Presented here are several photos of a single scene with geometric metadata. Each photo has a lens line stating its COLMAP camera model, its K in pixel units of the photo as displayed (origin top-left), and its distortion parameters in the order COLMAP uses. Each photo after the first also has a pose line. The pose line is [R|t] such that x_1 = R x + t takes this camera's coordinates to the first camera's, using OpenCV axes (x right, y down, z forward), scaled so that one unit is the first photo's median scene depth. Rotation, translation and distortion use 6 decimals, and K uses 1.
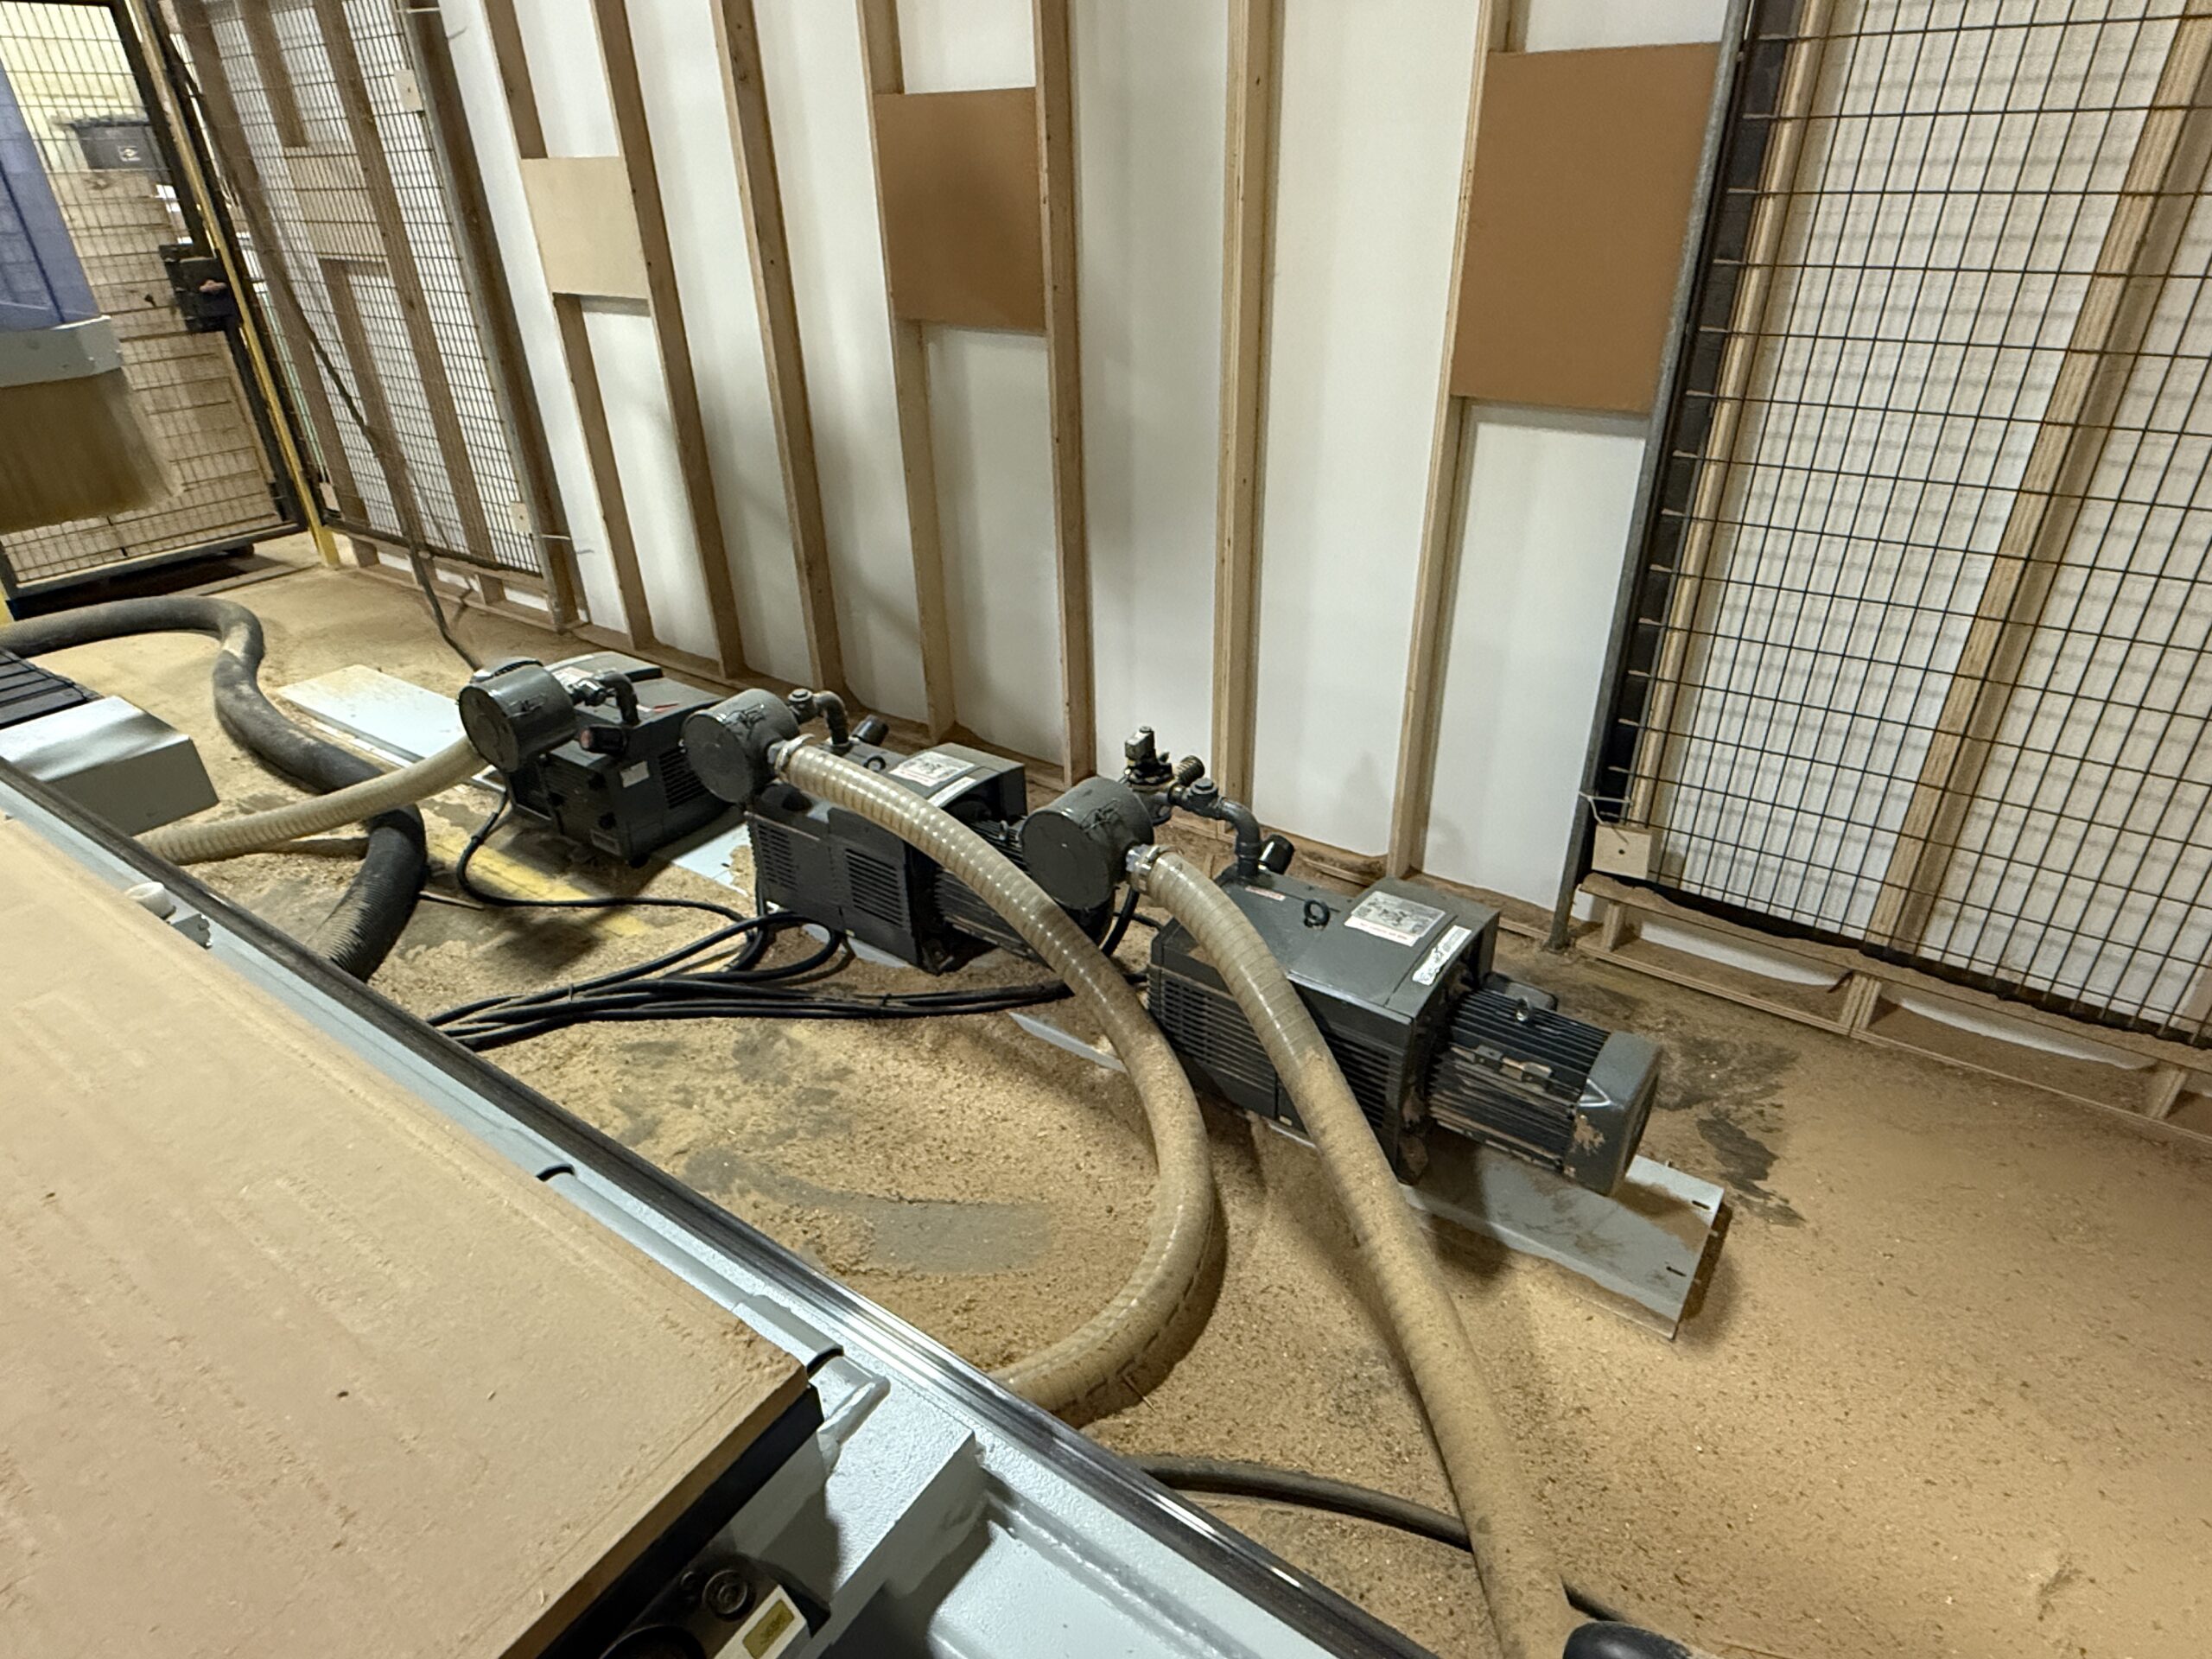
lens RADIAL K [[1220.2, 0, 1101.2], [0, 1220.2, 826.3], [0, 0, 1]] dist [-0.004074, 0.000990]
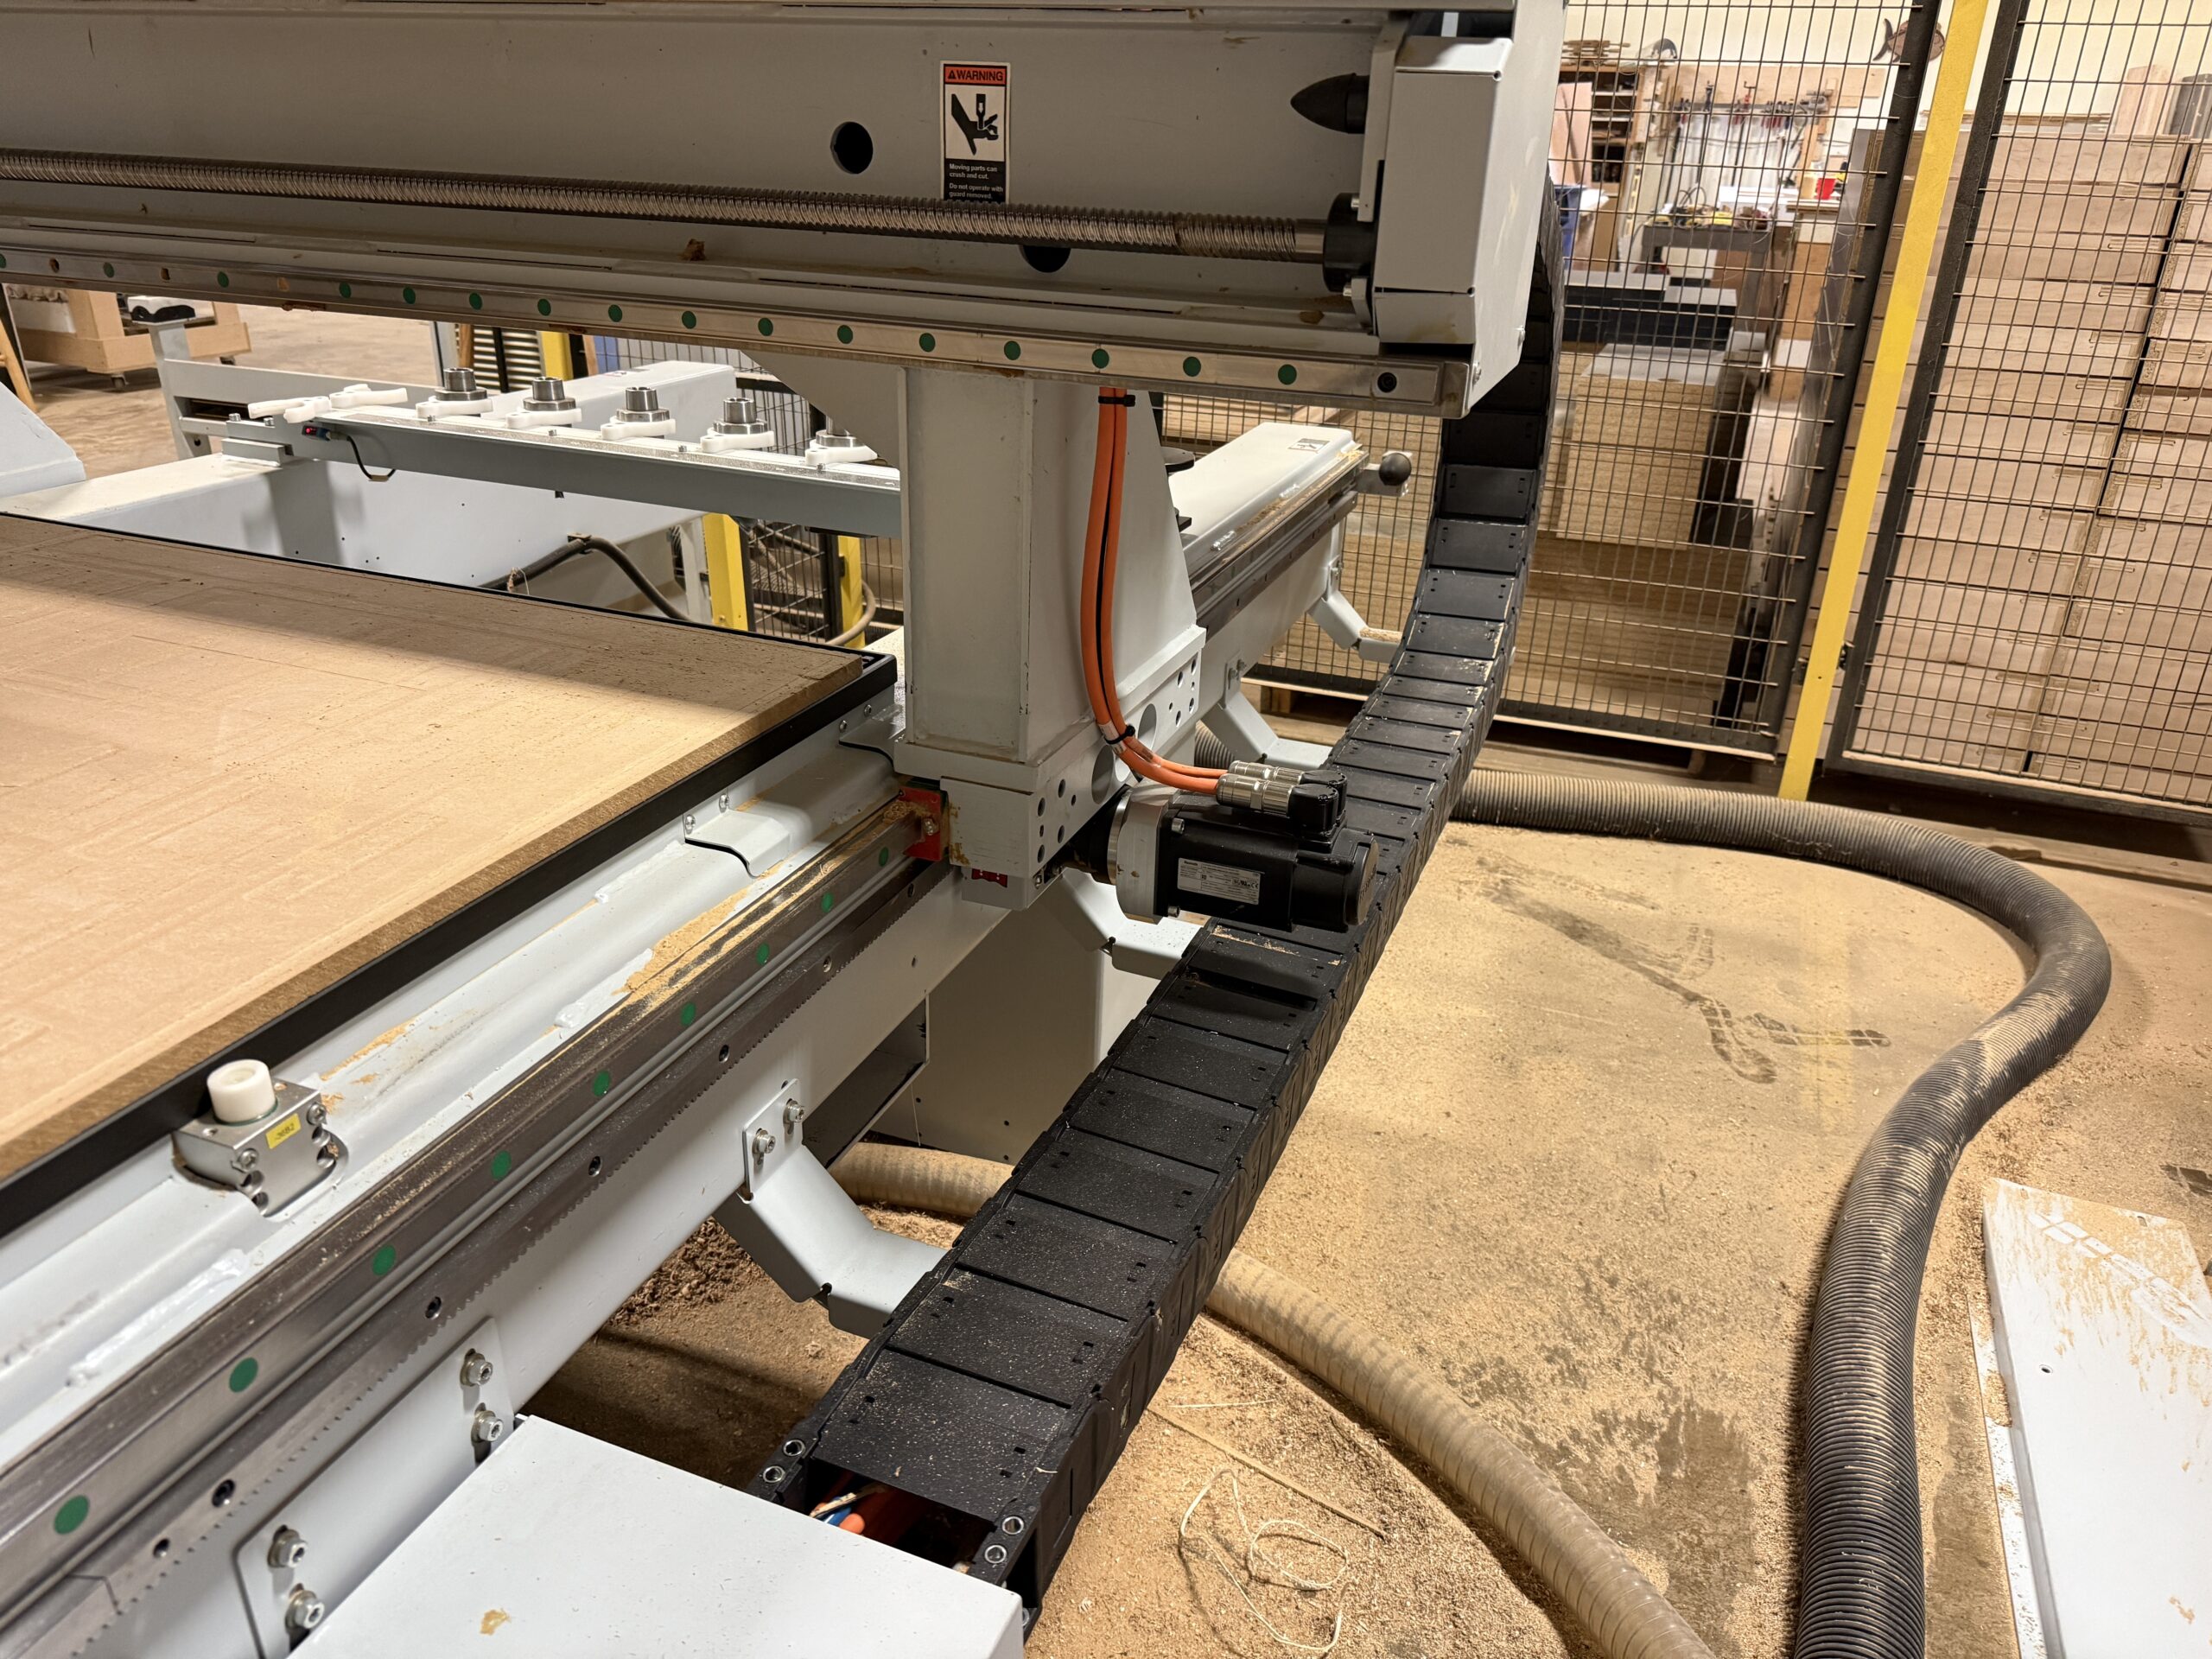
lens RADIAL K [[1564.4, 0, 1106.5], [0, 1564.4, 827.5], [0, 0, 1]] dist [0.004741, -0.019018]
pose [[0.222741, 0.433555, -0.873165, -0.258461], [-0.497120, 0.820979, 0.280829, -0.211557], [0.838605, 0.371515, 0.398394, 0.384546]]
